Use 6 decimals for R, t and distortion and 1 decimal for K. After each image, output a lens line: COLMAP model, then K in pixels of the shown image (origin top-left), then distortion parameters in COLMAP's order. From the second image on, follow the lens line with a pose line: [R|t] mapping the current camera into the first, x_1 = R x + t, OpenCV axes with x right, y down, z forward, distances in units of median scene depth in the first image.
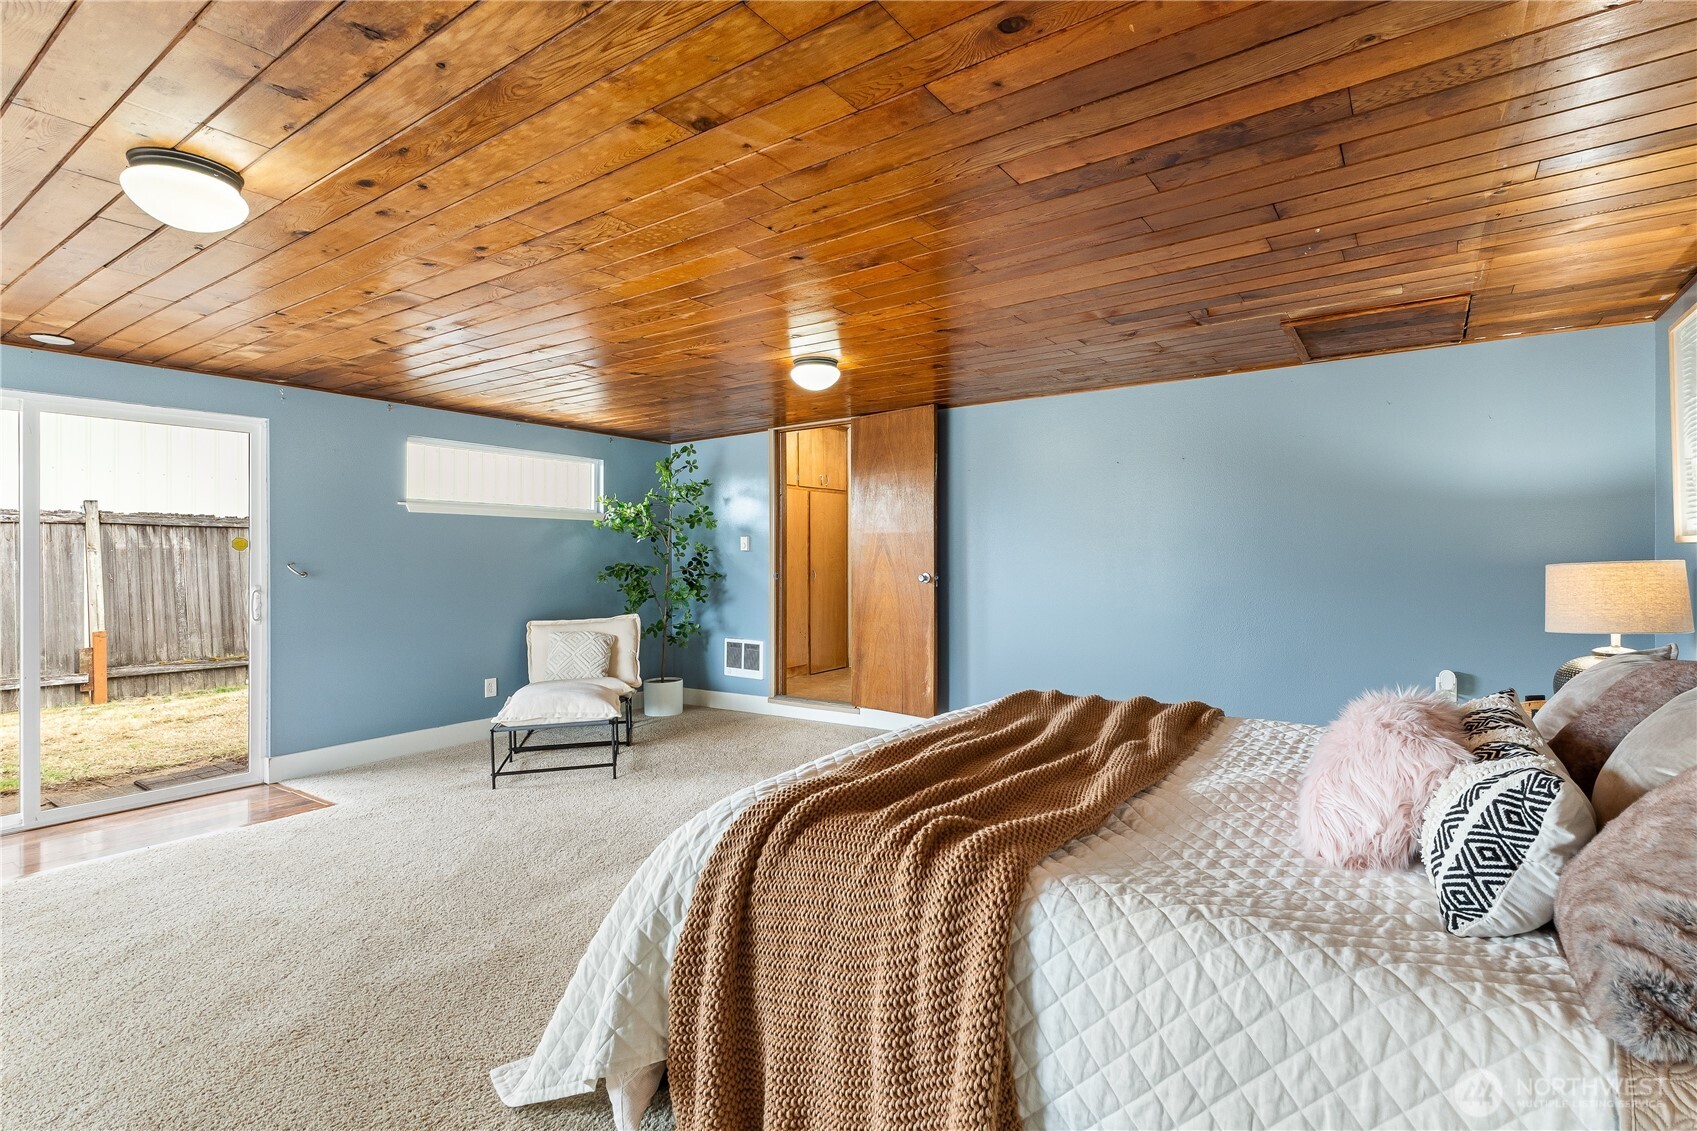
lens RADIAL K [[817.3, 0, 848.5], [0, 817.3, 565.5], [0, 0, 1]] dist [0.002539, 0.000736]
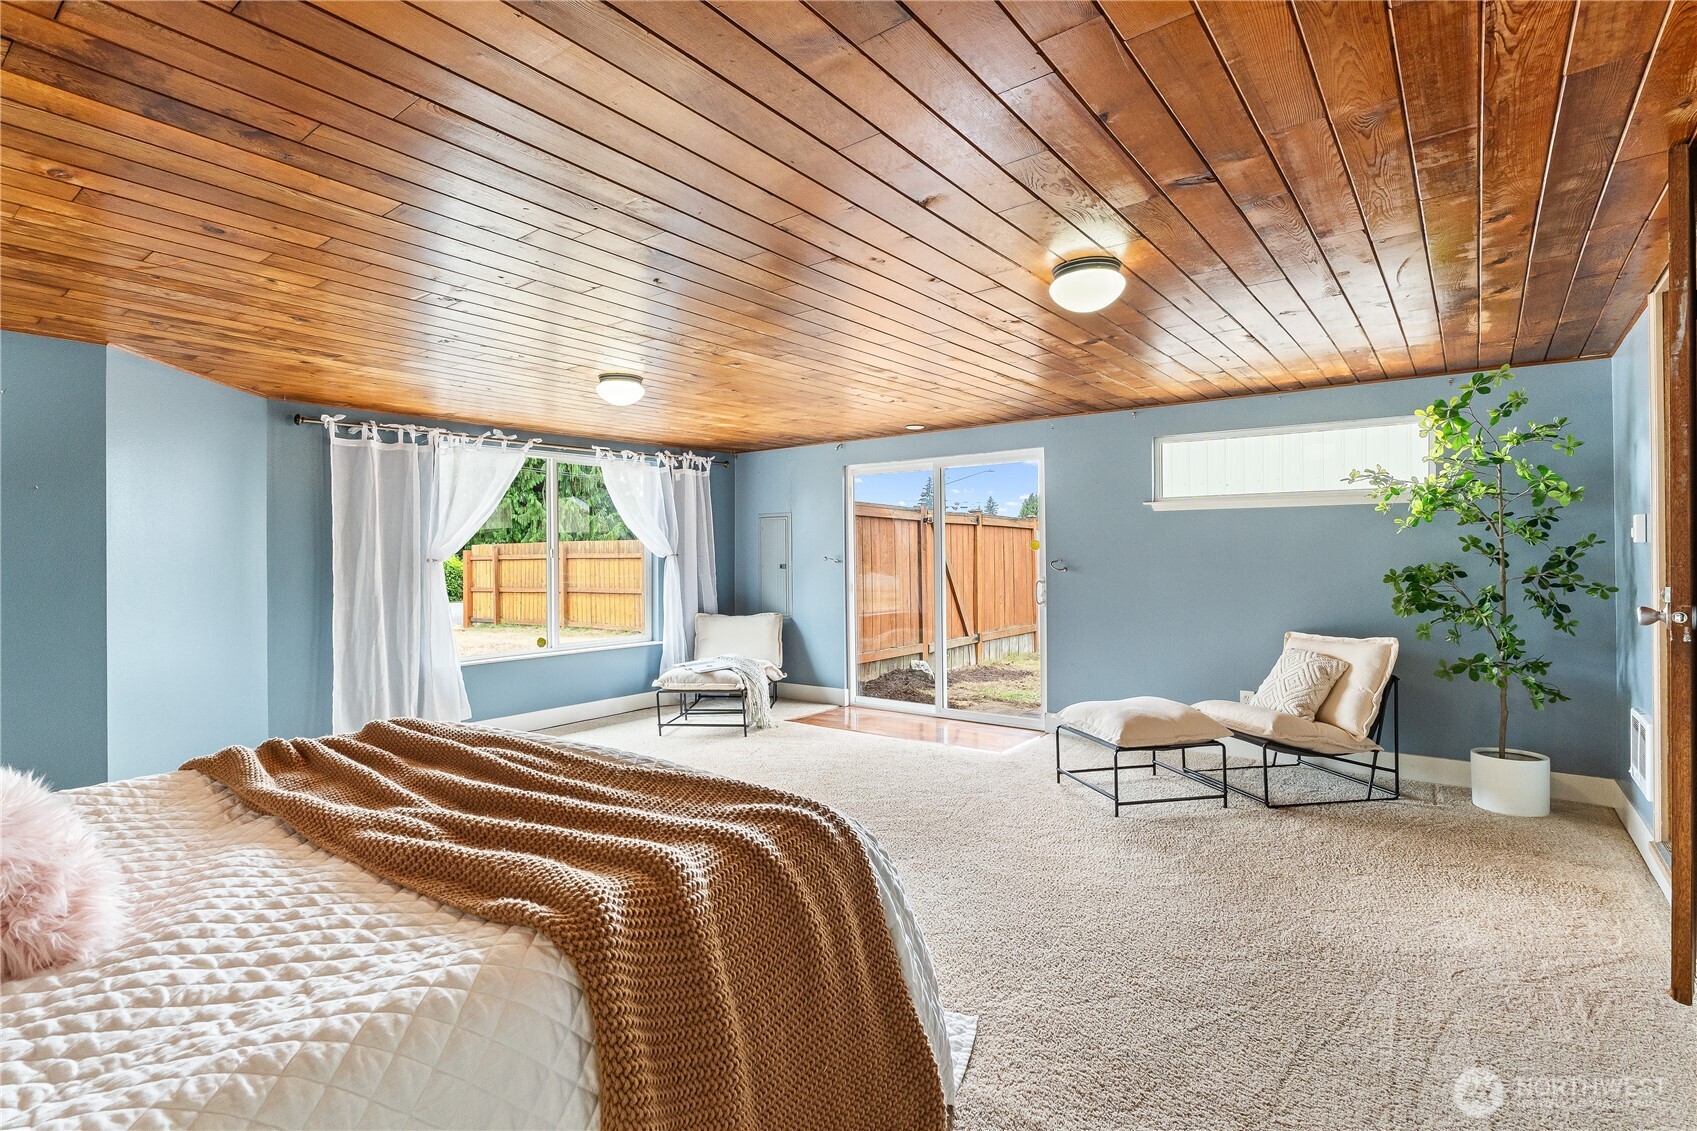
lens RADIAL K [[817.3, 0, 848.5], [0, 817.3, 565.5], [0, 0, 1]] dist [0.002539, 0.000736]
pose [[-0.030063, 0.011355, -0.999484, 0.500480], [-0.005298, 0.999920, 0.011520, -0.007051], [0.999534, 0.005642, -0.030000, 0.654830]]
